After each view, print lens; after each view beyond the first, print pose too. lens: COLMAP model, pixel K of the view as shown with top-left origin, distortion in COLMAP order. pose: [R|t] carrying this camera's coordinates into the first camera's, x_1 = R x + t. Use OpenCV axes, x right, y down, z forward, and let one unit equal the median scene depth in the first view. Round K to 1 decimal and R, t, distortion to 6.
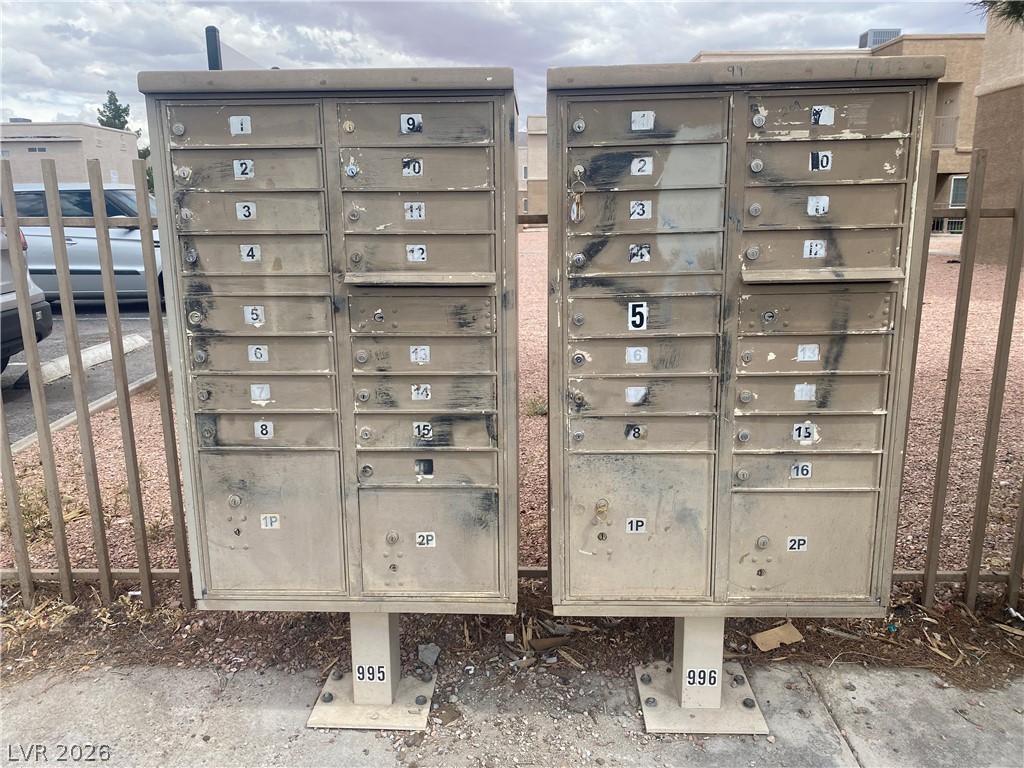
lens RADIAL K [[784.3, 0, 501.9], [0, 784.3, 379.6], [0, 0, 1]] dist [0.042498, -0.054708]
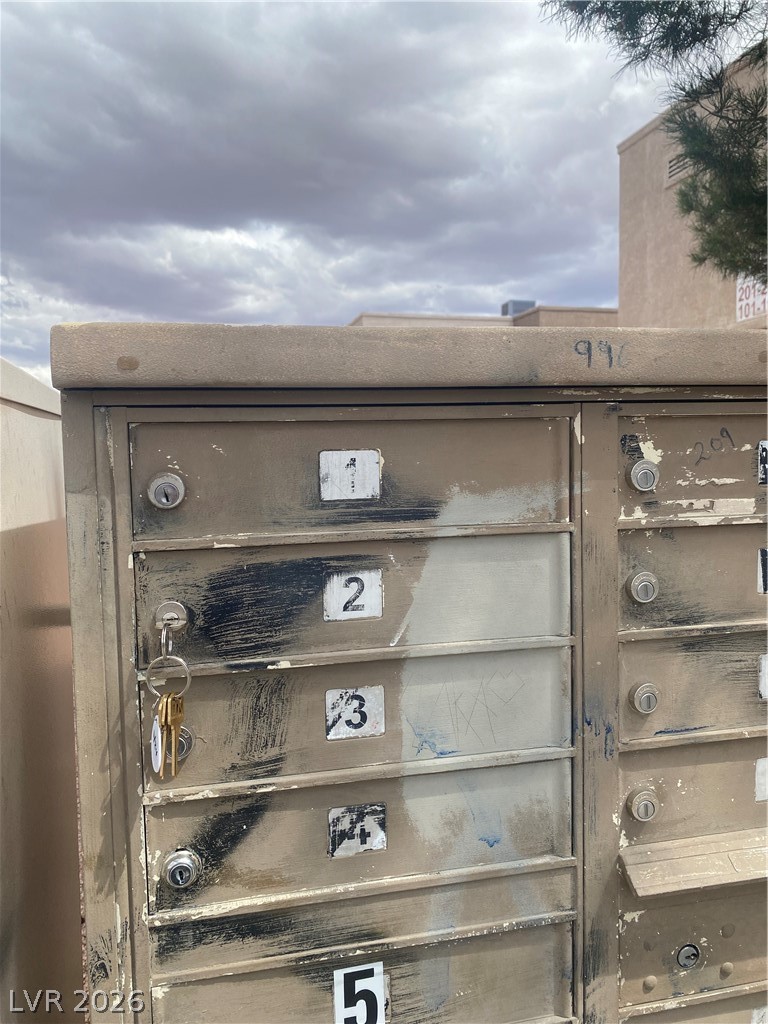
lens RADIAL K [[784.3, 0, 380.1], [0, 784.3, 512.1], [0, 0, 1]] dist [0.042498, -0.054708]
pose [[0.966057, -0.020657, 0.257503, 0.097611], [0.056531, 0.989542, -0.132705, -0.258379], [-0.252069, 0.142758, 0.957121, 0.644198]]
